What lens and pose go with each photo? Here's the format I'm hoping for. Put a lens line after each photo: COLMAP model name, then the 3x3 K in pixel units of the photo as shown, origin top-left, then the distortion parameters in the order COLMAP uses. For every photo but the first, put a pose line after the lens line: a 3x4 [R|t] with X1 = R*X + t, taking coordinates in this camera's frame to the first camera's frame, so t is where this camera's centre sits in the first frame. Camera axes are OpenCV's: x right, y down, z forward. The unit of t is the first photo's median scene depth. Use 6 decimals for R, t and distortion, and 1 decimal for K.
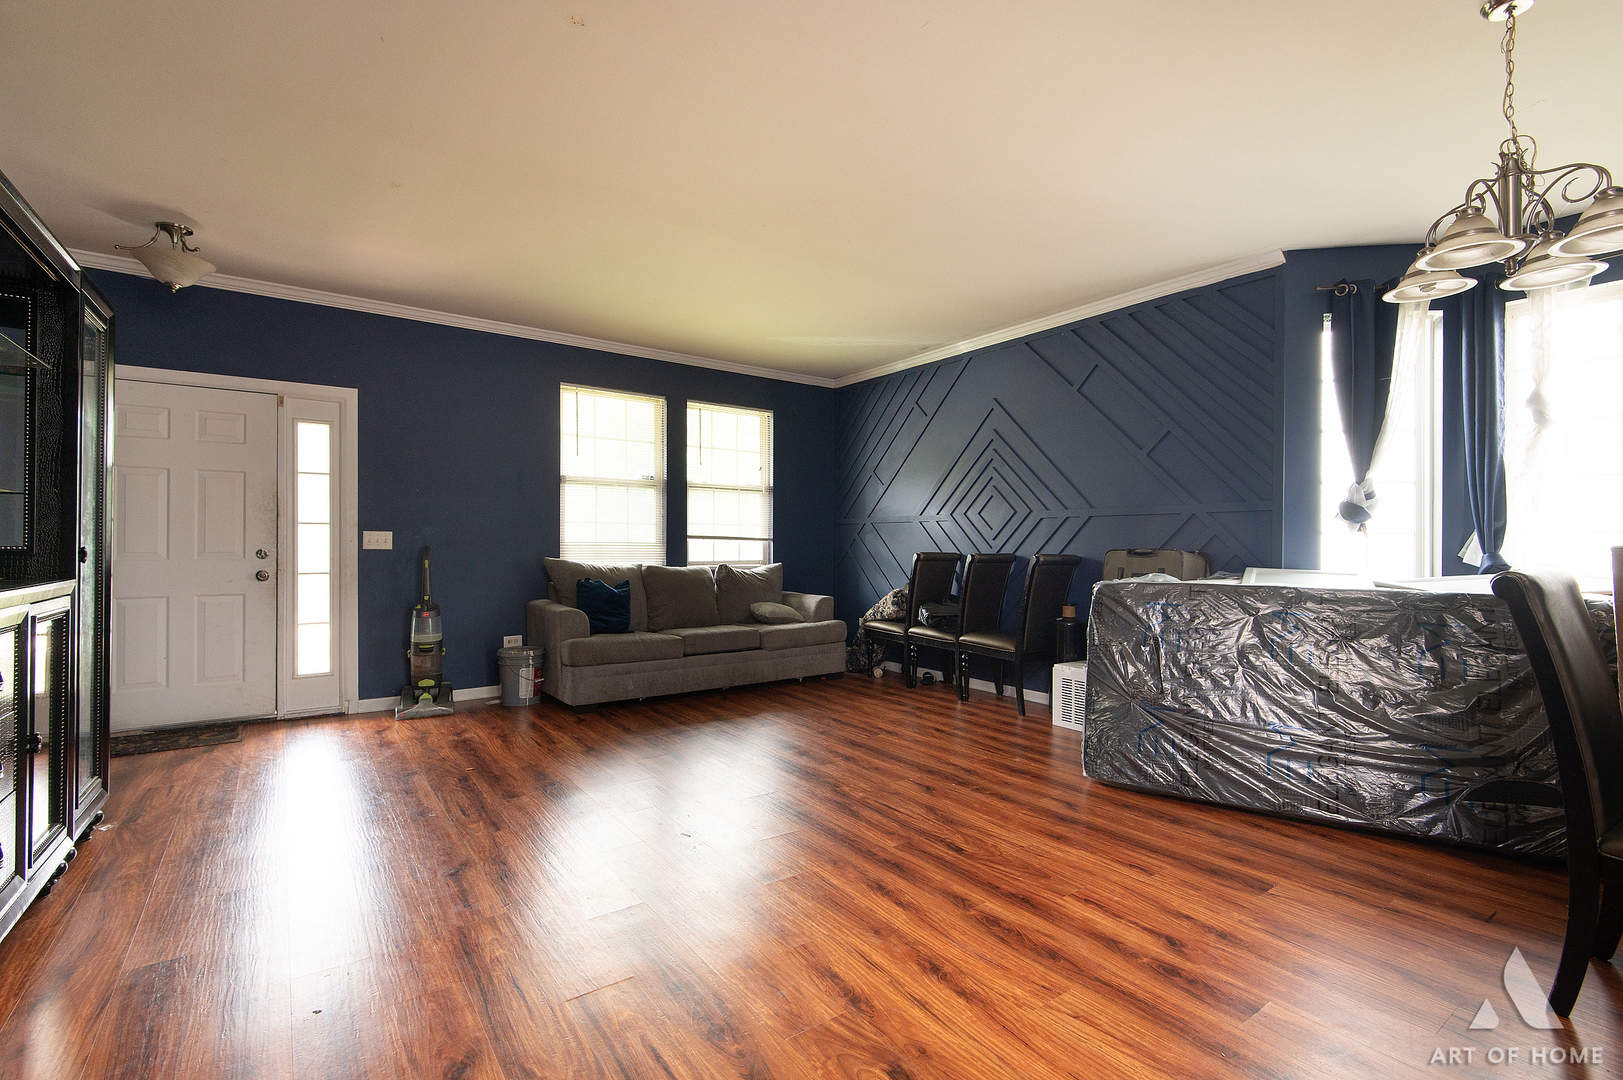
lens RADIAL K [[730.0, 0, 808.9], [0, 730.0, 540.2], [0, 0, 1]] dist [0.012091, -0.000653]
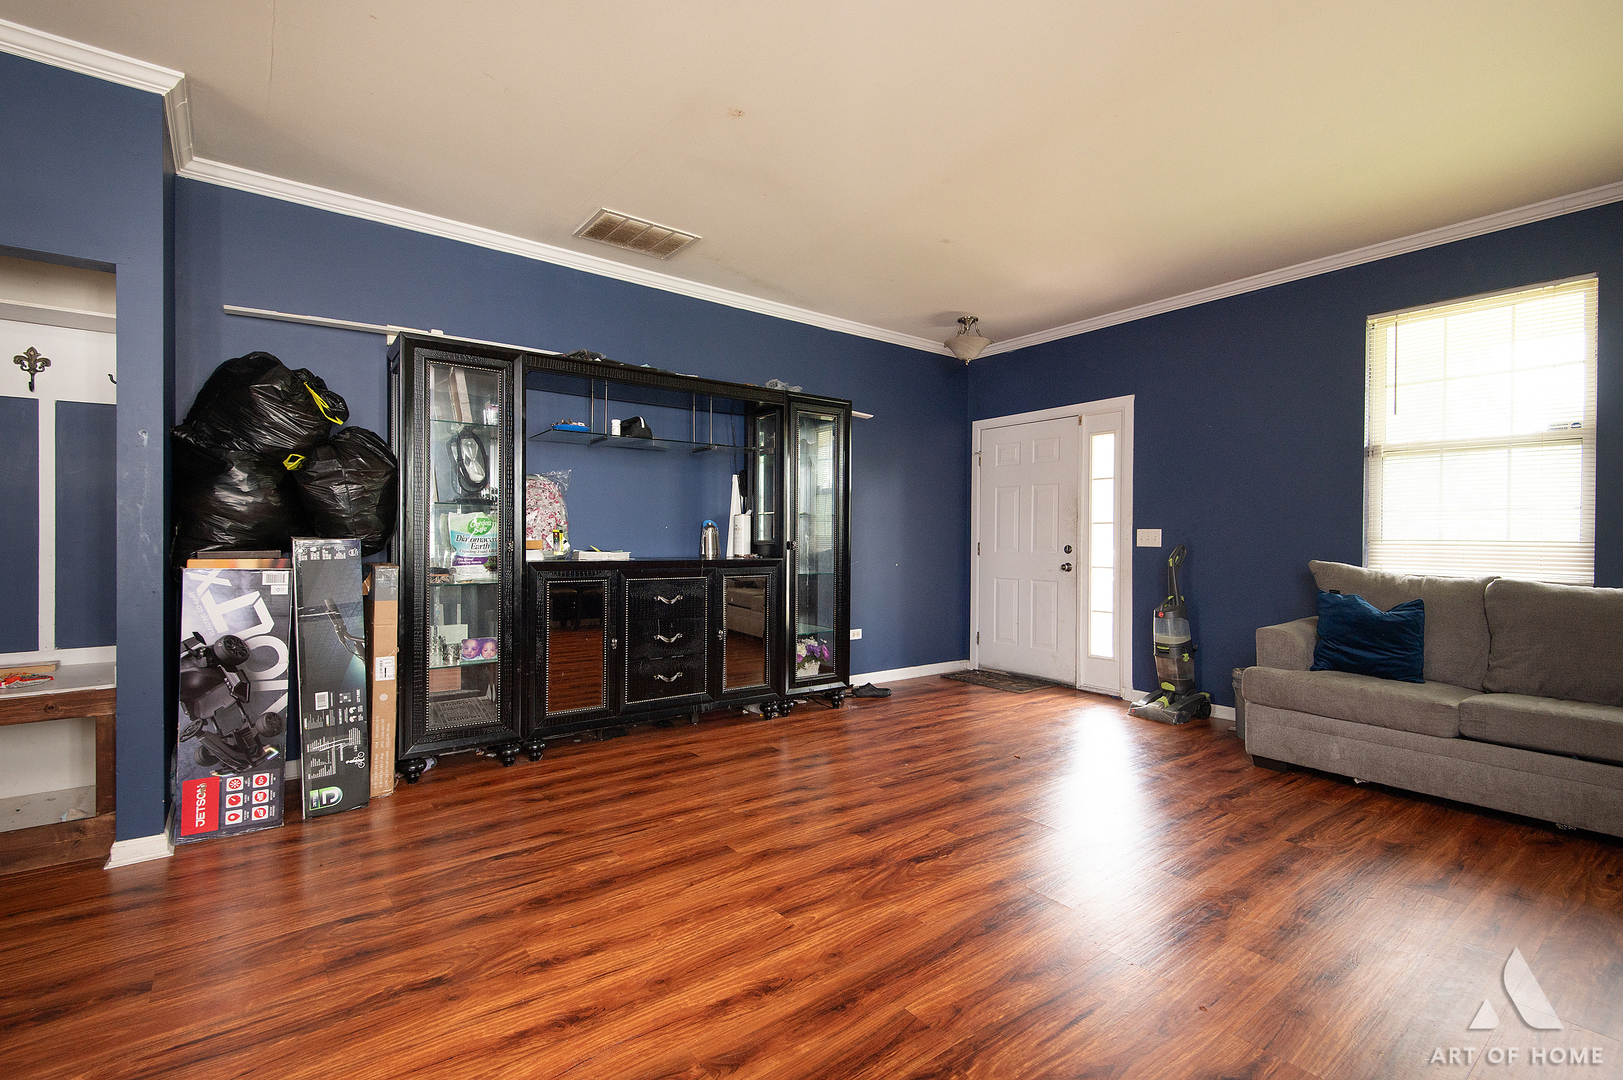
lens RADIAL K [[730.0, 0, 806.8], [0, 730.0, 539.7], [0, 0, 1]] dist [0.012091, -0.000653]
pose [[0.024784, -0.002212, -0.999690, 0.446703], [-0.002213, 0.999995, -0.002267, 0.006592], [0.999690, 0.002268, 0.024779, 0.531225]]
